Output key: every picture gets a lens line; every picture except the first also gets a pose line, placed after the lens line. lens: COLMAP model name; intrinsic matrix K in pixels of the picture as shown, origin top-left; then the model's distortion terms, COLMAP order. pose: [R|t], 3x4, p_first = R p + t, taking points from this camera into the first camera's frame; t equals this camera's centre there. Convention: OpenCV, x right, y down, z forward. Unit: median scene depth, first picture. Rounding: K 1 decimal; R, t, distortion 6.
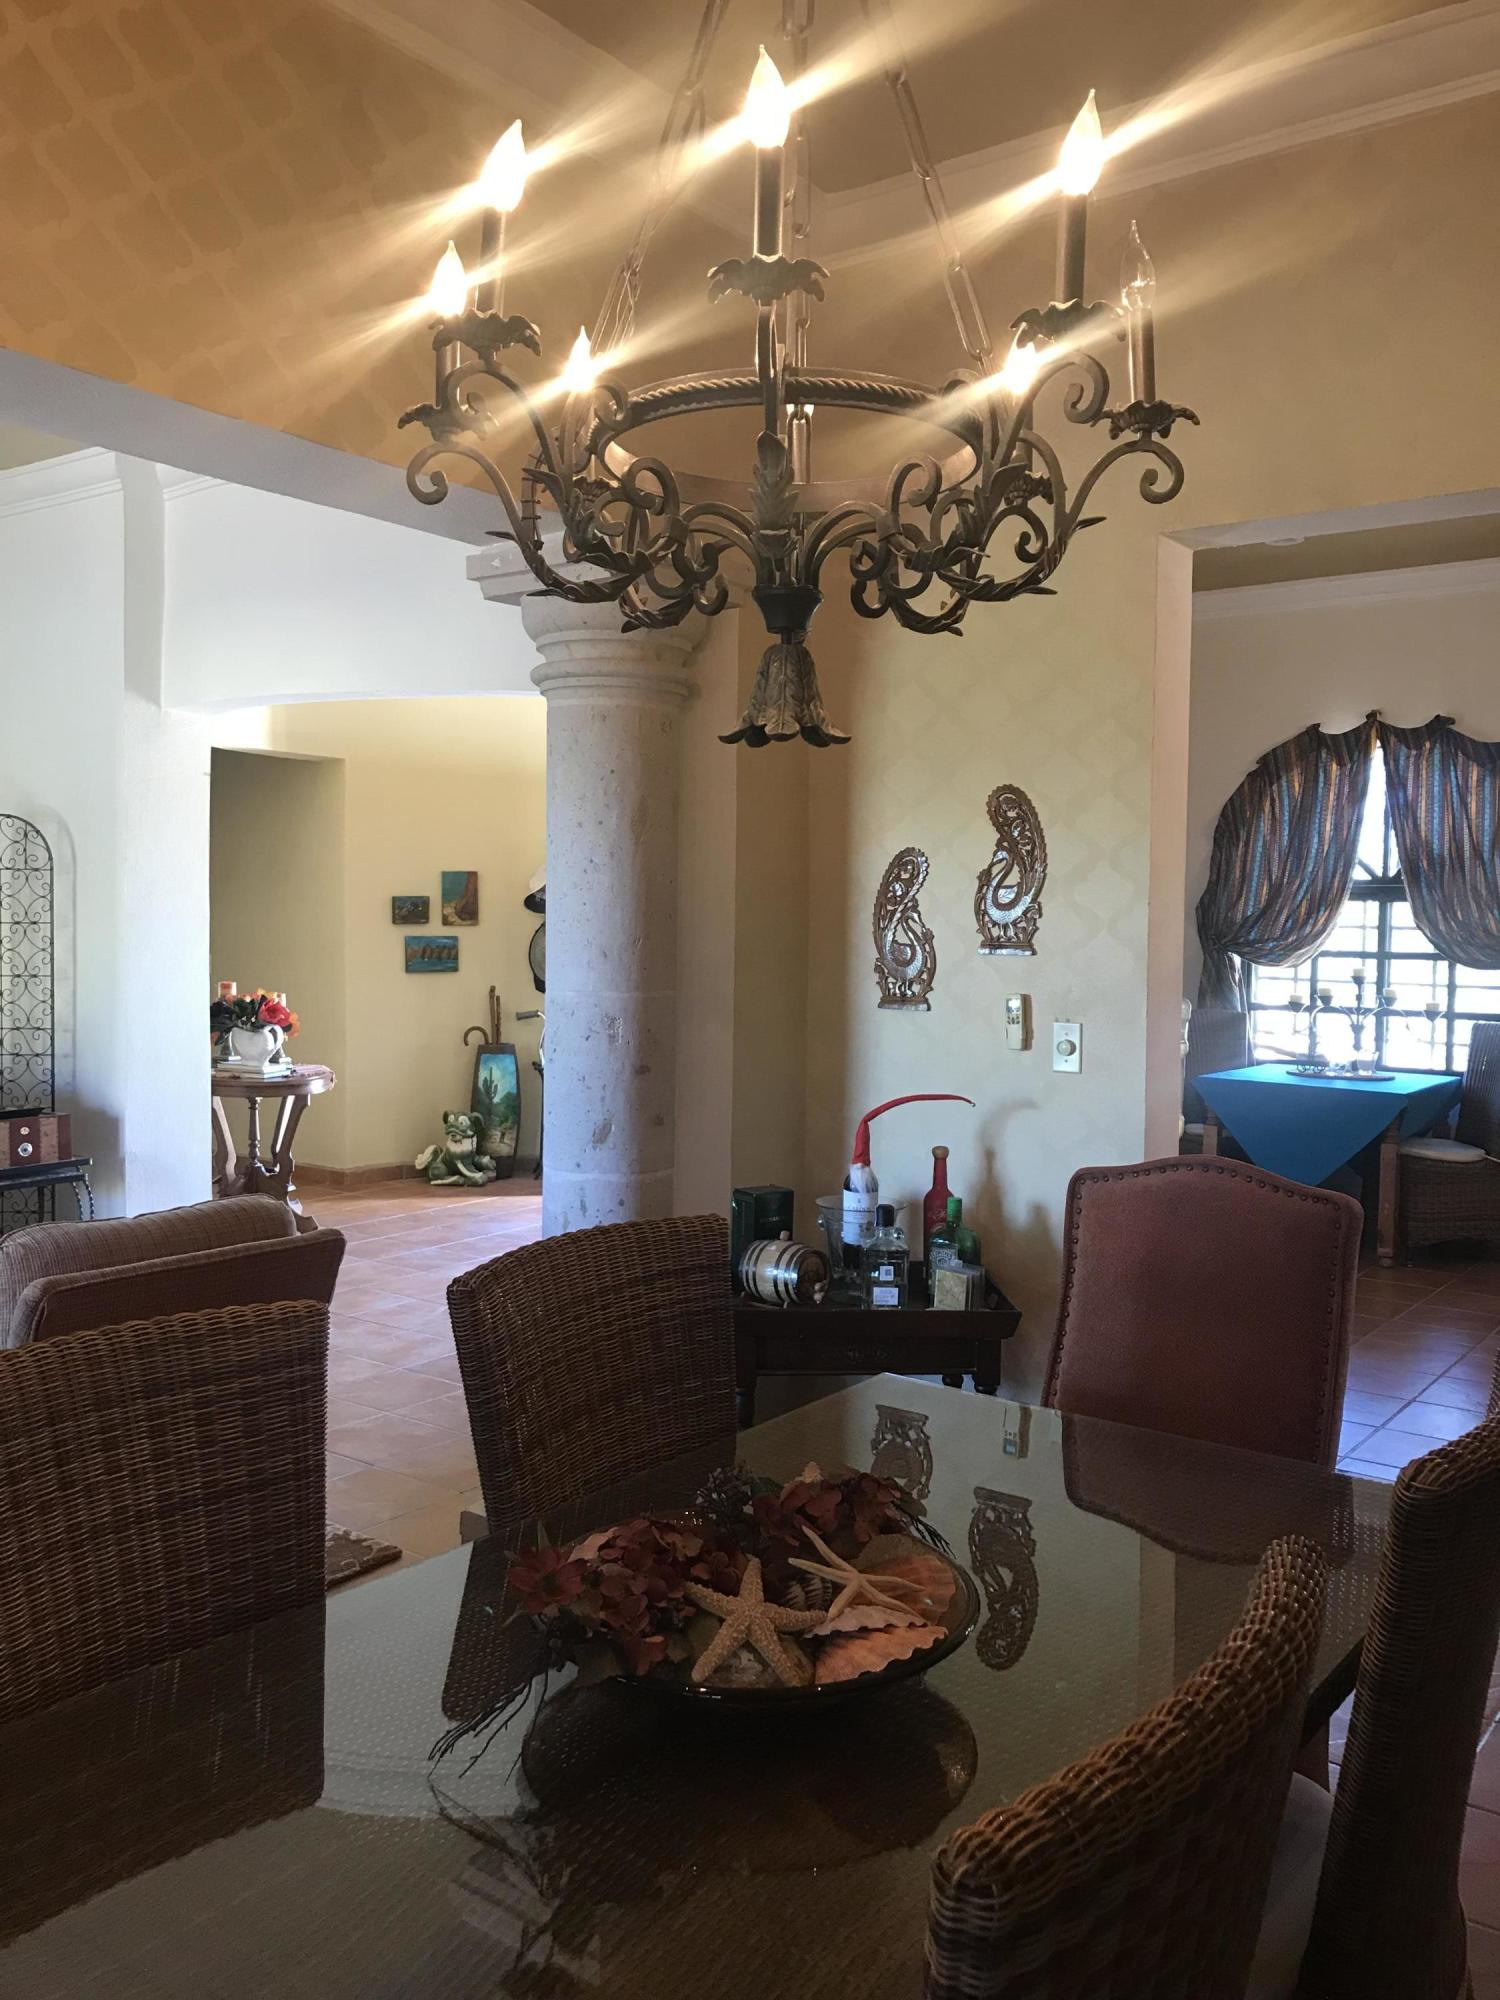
lens RADIAL K [[1603.3, 0, 747.7], [0, 1603.3, 986.7], [0, 0, 1]] dist [0.030473, -0.027176]
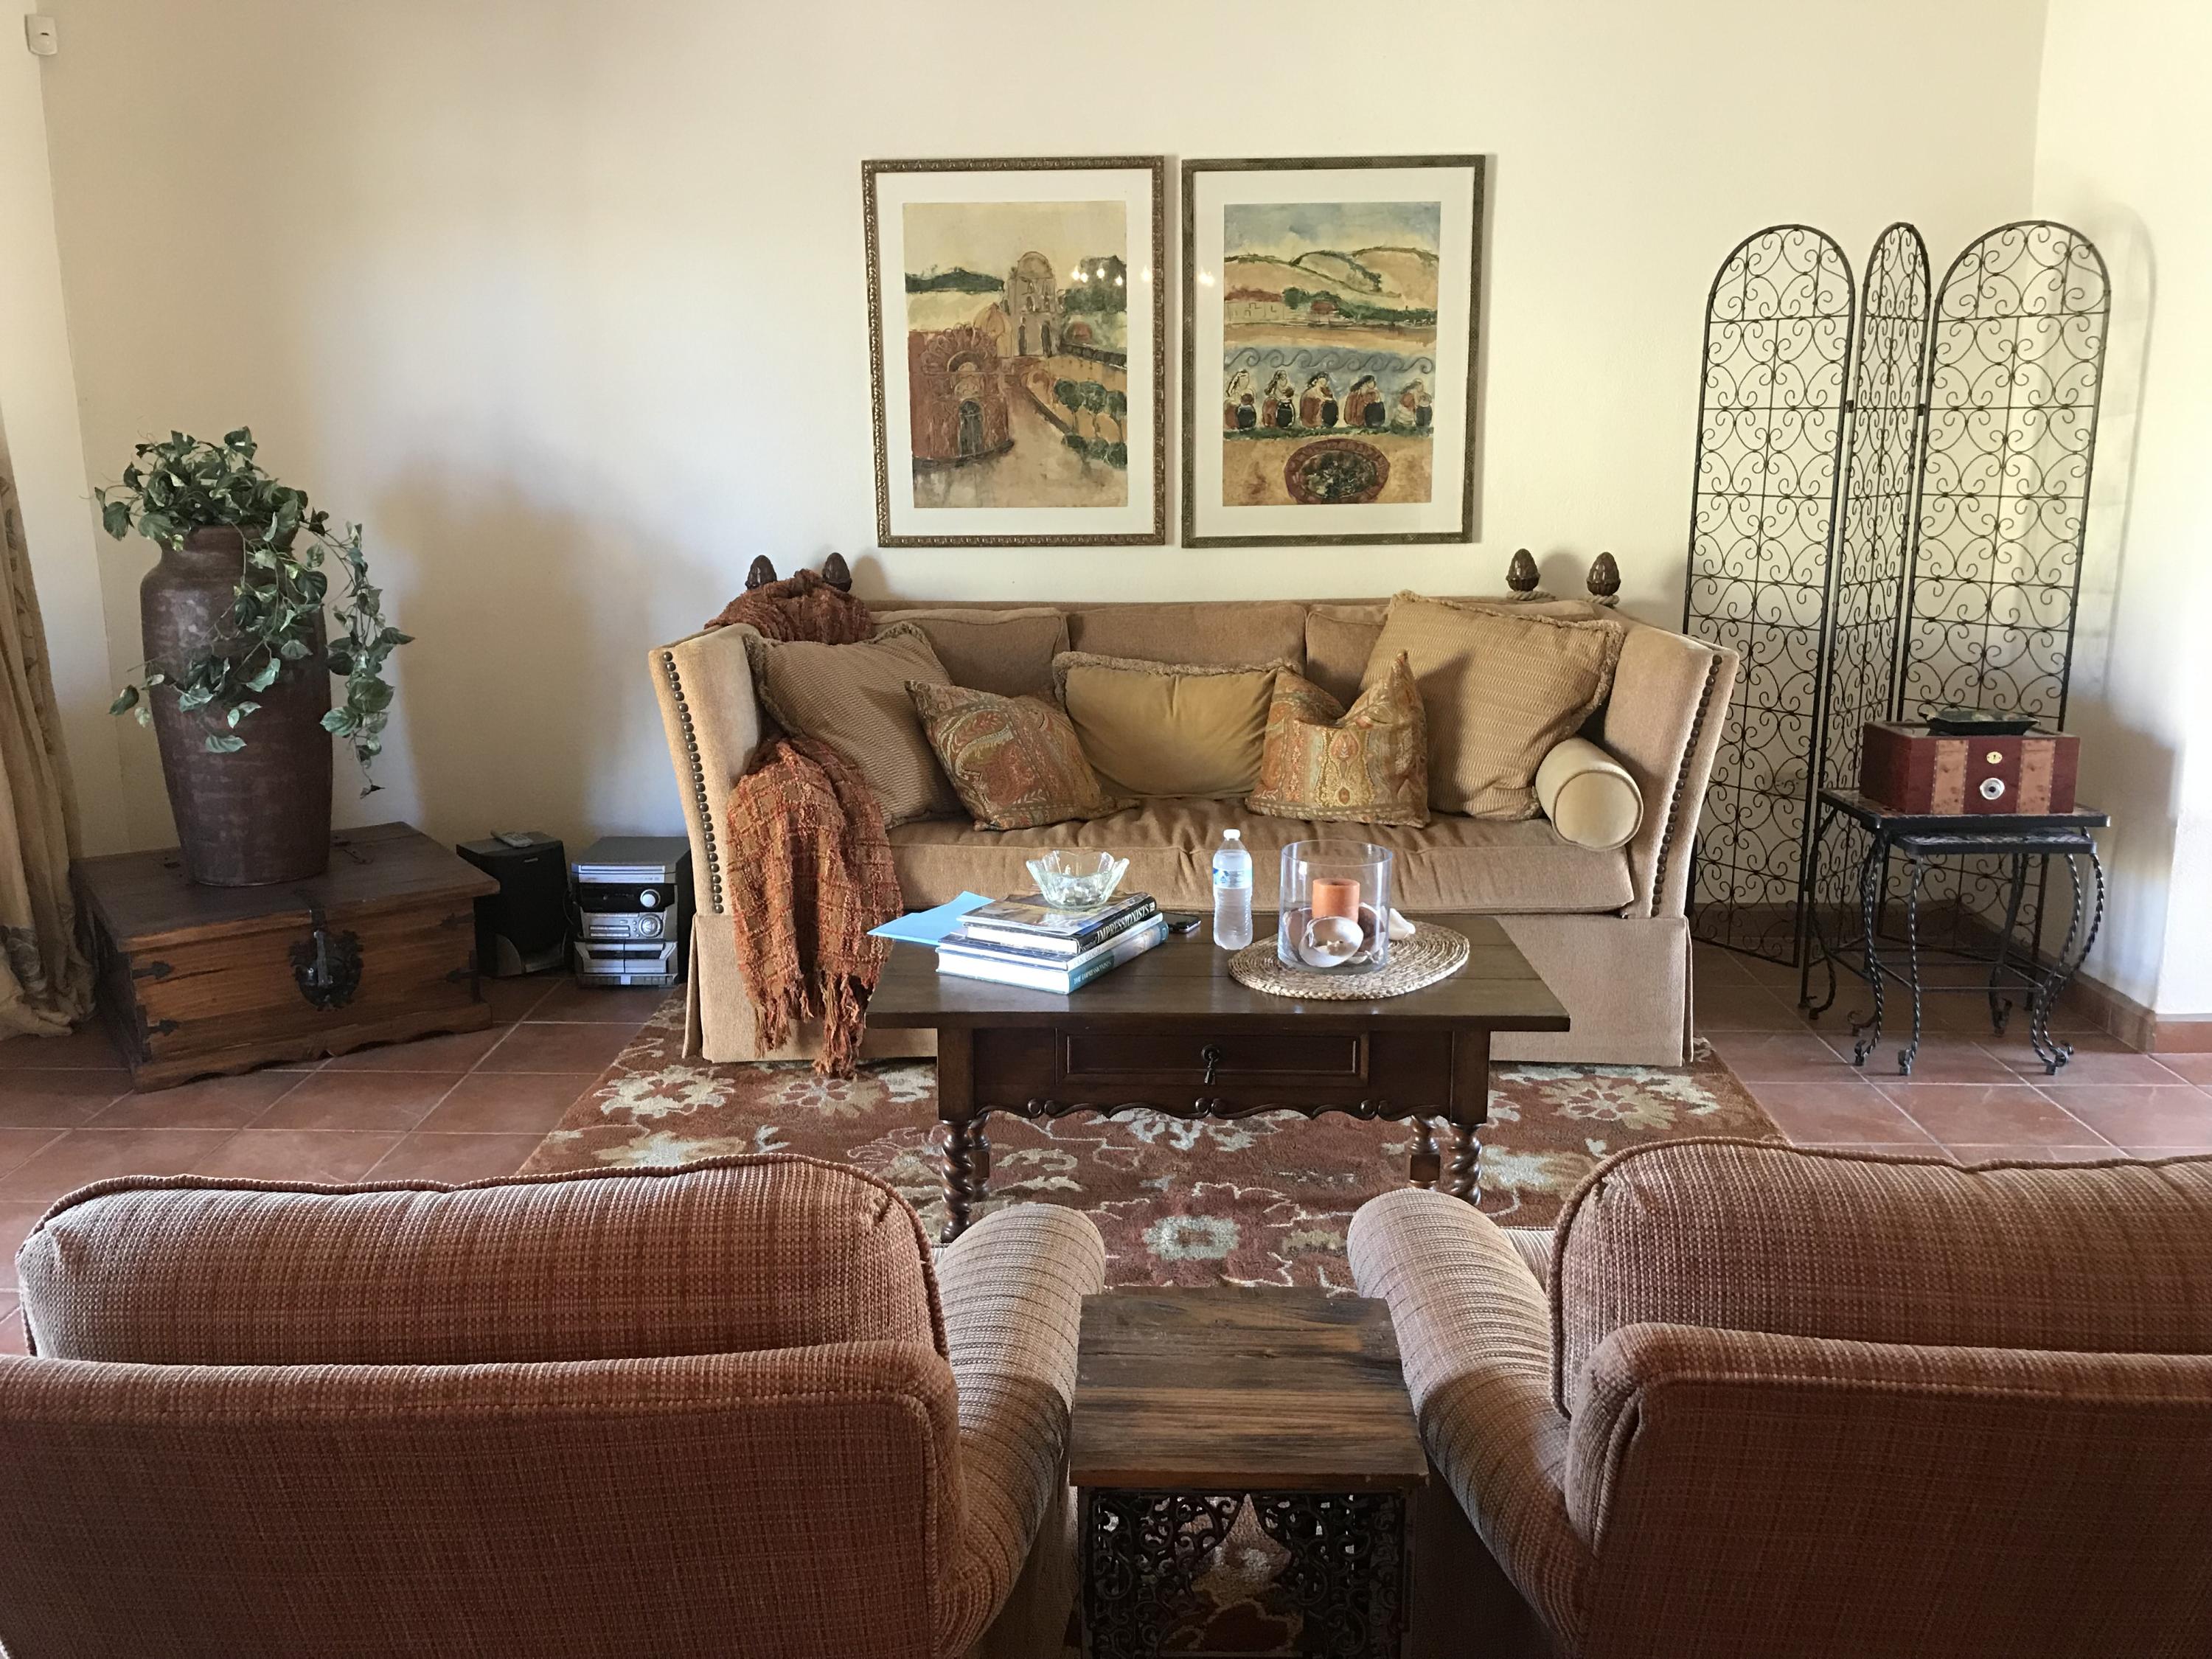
lens RADIAL K [[1773.3, 0, 1101.7], [0, 1773.3, 819.7], [0, 0, 1]] dist [0.030473, -0.027176]
pose [[0.577449, 0.154224, -0.801728, -0.100900], [-0.017606, 0.984120, 0.176629, 0.000217], [0.816237, -0.087879, 0.570995, 0.335807]]
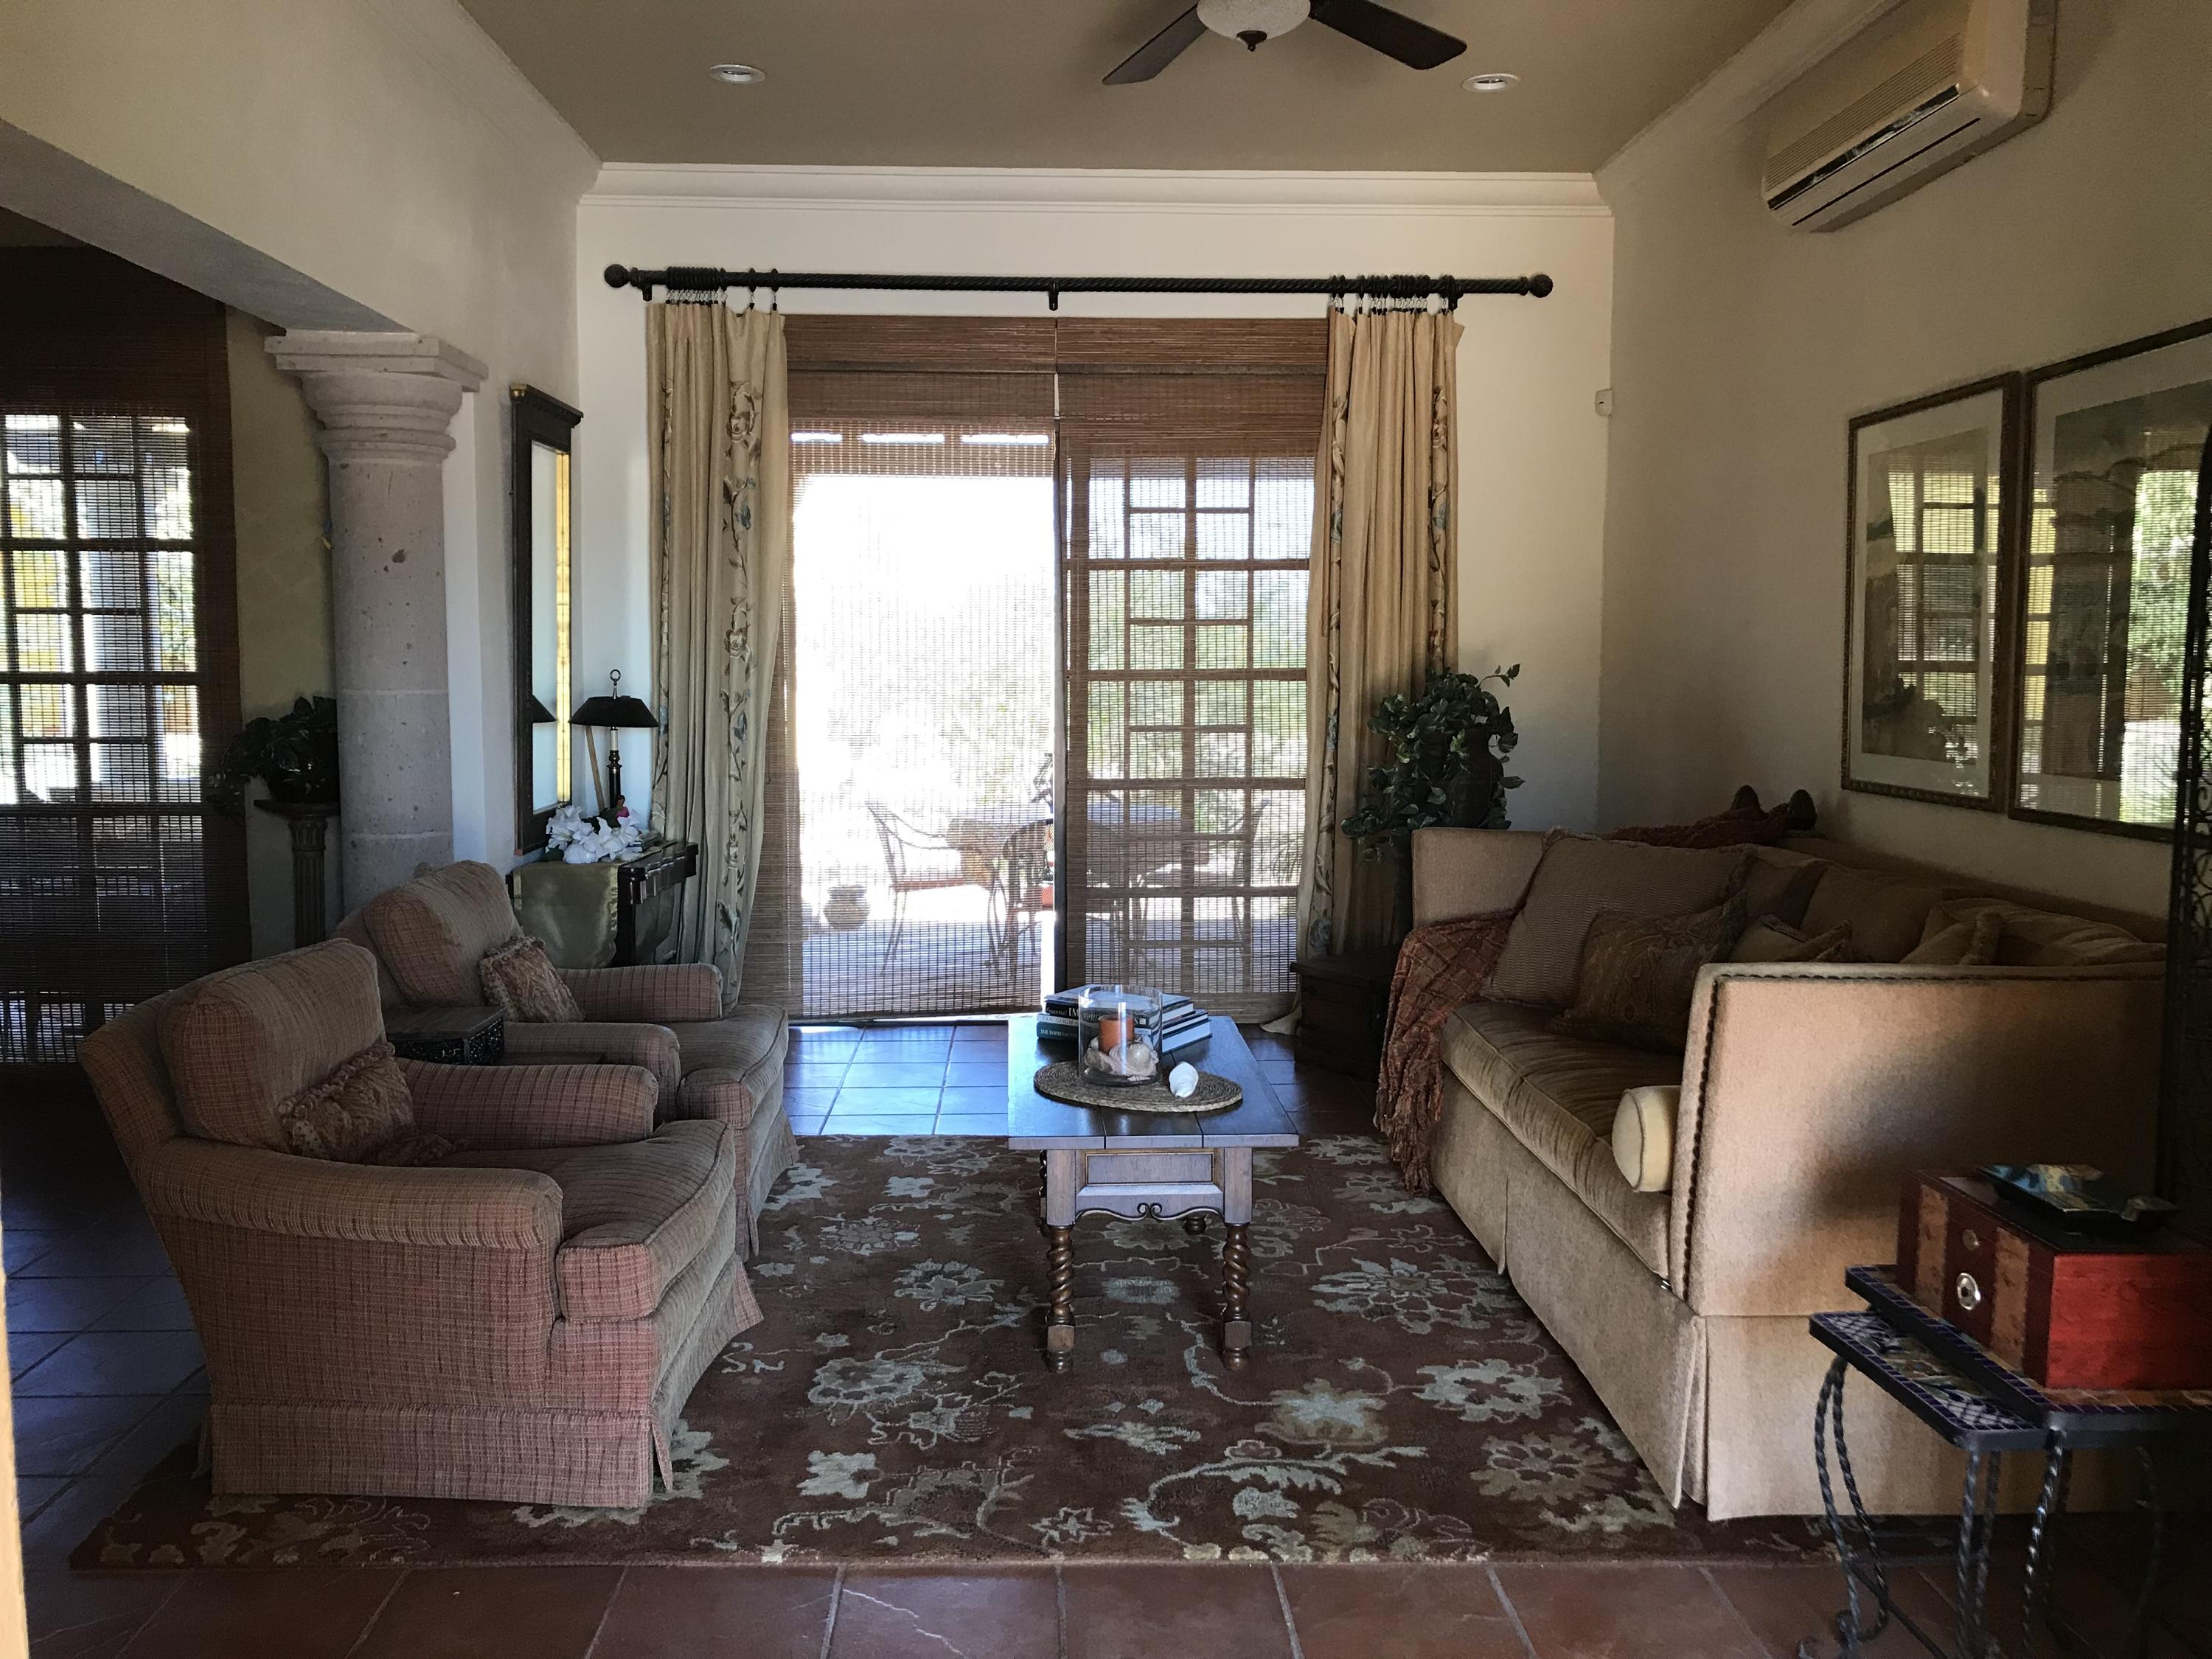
lens RADIAL K [[1773.3, 0, 1106.7], [0, 1773.3, 815.3], [0, 0, 1]] dist [0.030473, -0.027176]
pose [[-0.760379, 0.033009, -0.648640, -0.075384], [-0.053776, 0.992079, 0.113526, -0.019286], [0.647249, 0.121204, -0.752581, 0.722886]]
